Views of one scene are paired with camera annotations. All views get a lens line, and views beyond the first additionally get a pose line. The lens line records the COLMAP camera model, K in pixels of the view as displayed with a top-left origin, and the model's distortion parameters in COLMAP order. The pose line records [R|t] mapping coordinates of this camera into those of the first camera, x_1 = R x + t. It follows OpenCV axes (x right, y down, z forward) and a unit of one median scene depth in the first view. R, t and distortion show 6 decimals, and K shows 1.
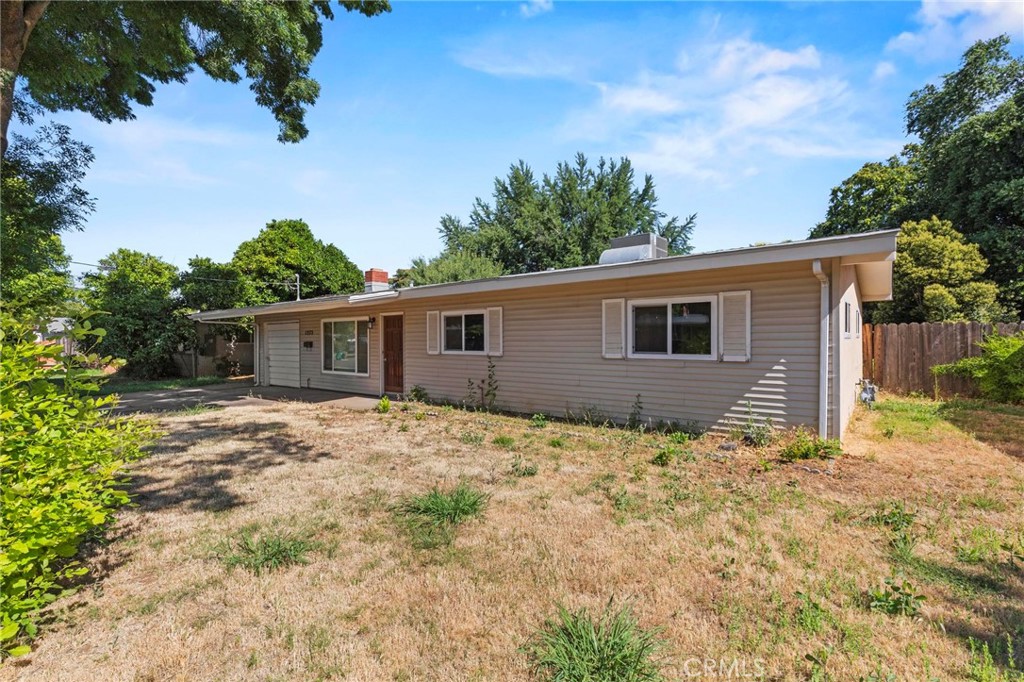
lens RADIAL K [[482.8, 0, 512.0], [0, 482.8, 341.0], [0, 0, 1]] dist [-0.002314, -0.000423]
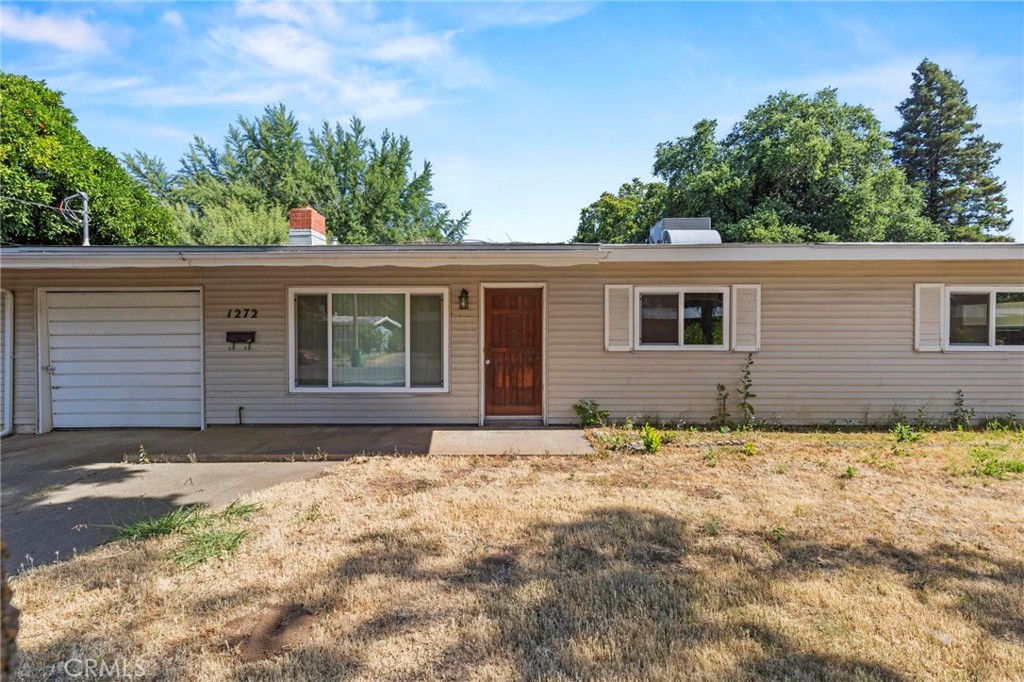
lens RADIAL K [[465.4, 0, 516.6], [0, 465.4, 340.2], [0, 0, 1]] dist [0.013070, -0.000292]
pose [[0.776172, -0.008555, 0.630463, -0.578000], [-0.001728, 0.999875, 0.015695, 0.002478], [-0.630519, -0.013271, 0.776060, 0.515338]]
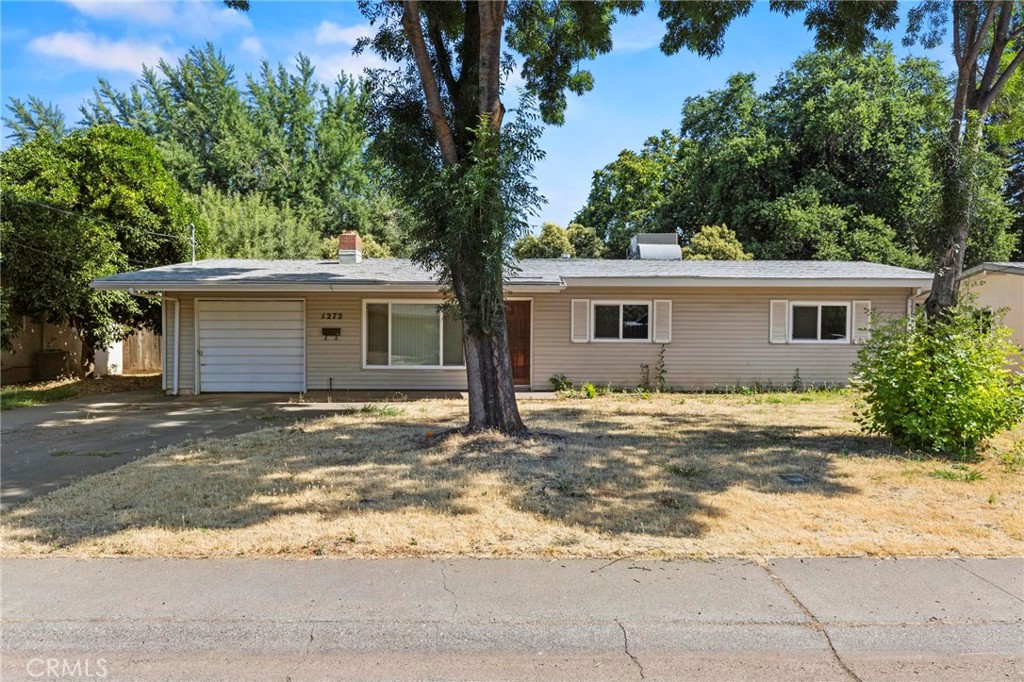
lens RADIAL K [[743.8, 0, 526.4], [0, 743.8, 359.6], [0, 0, 1]] dist [0.032250, -0.002013]
pose [[0.758357, -0.016711, 0.651625, -1.083037], [-0.007565, 0.999378, 0.034433, 0.009231], [-0.651795, -0.031042, 0.757759, -0.085246]]
